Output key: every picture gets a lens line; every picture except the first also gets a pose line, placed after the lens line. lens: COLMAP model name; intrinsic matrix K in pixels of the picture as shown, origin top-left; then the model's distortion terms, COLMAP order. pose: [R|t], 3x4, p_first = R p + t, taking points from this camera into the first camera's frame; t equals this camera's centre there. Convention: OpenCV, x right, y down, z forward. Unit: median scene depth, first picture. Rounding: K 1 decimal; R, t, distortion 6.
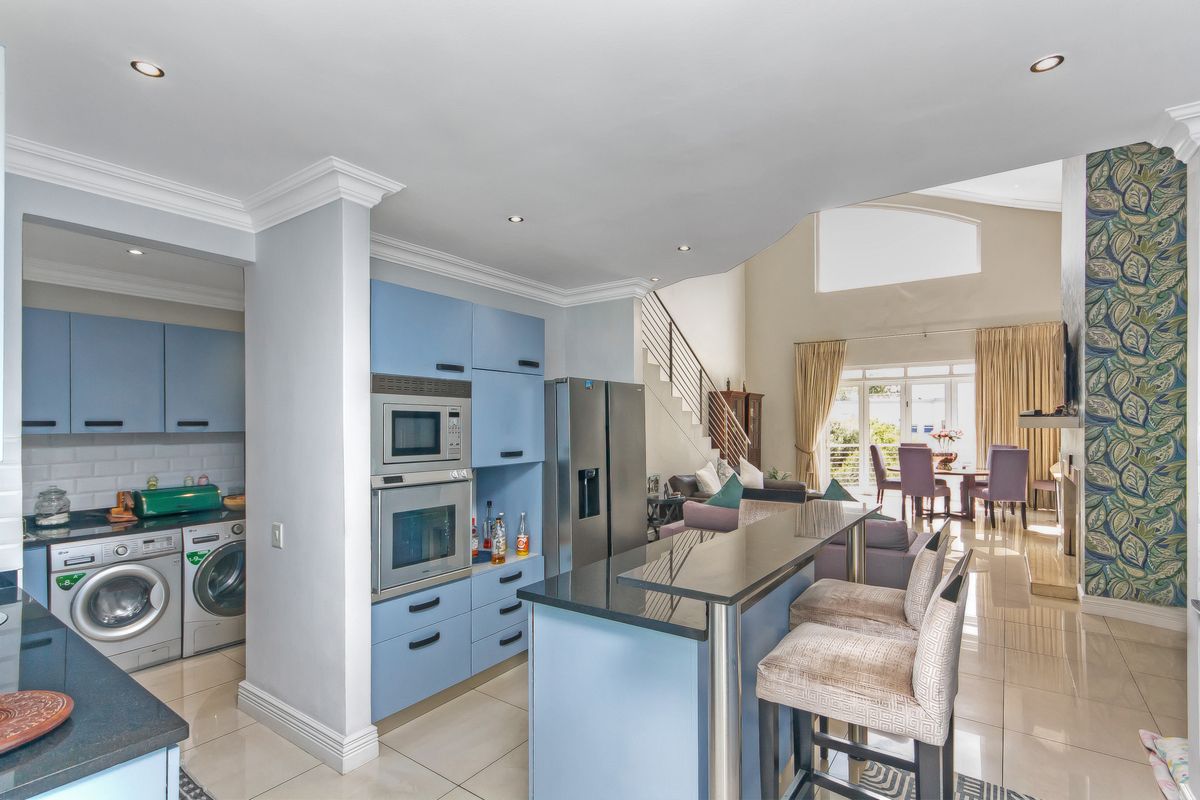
lens RADIAL K [[574.7, 0, 600.1], [0, 574.7, 422.6], [0, 0, 1]] dist [0.001192, 0.000000]
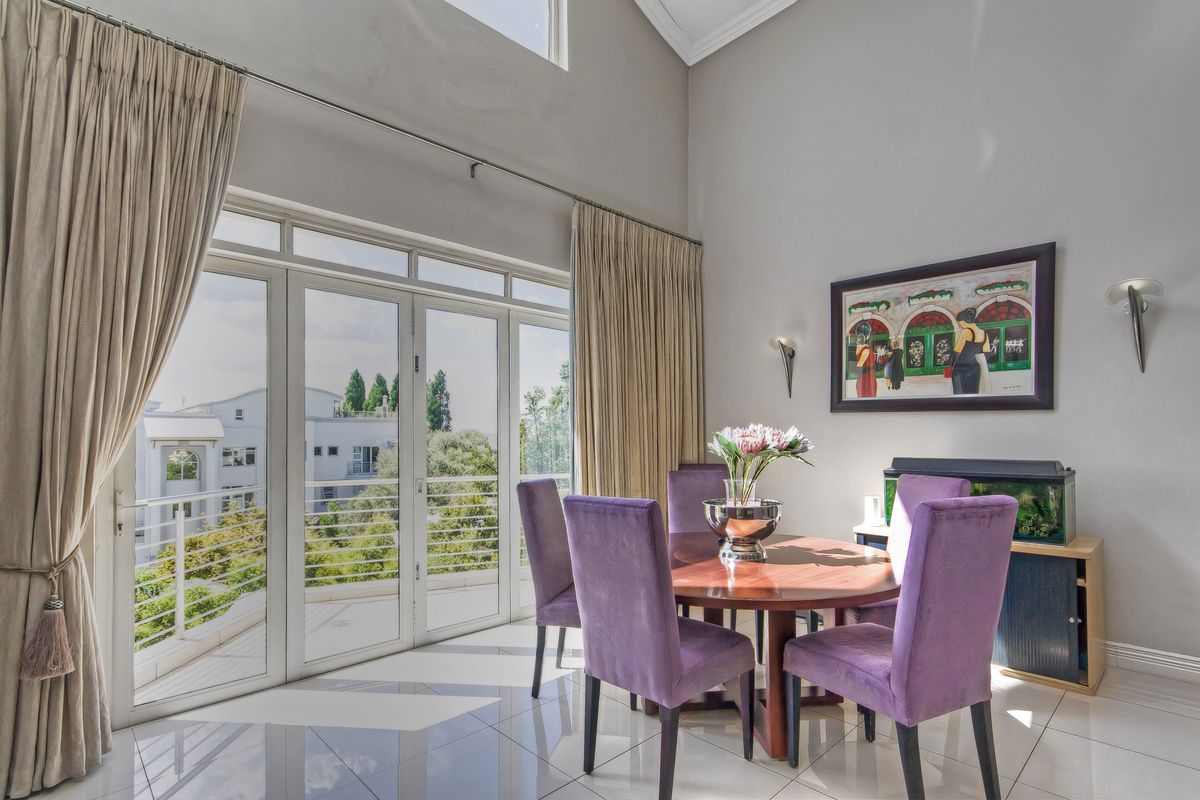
lens RADIAL K [[574.7, 0, 600.1], [0, 574.7, 422.6], [0, 0, 1]] dist [0.001192, 0.000000]
pose [[0.189426, 0.004549, 0.981884, 0.273215], [0.002173, 0.999985, -0.005052, 0.002466], [-0.981893, 0.003091, 0.189413, 0.984655]]
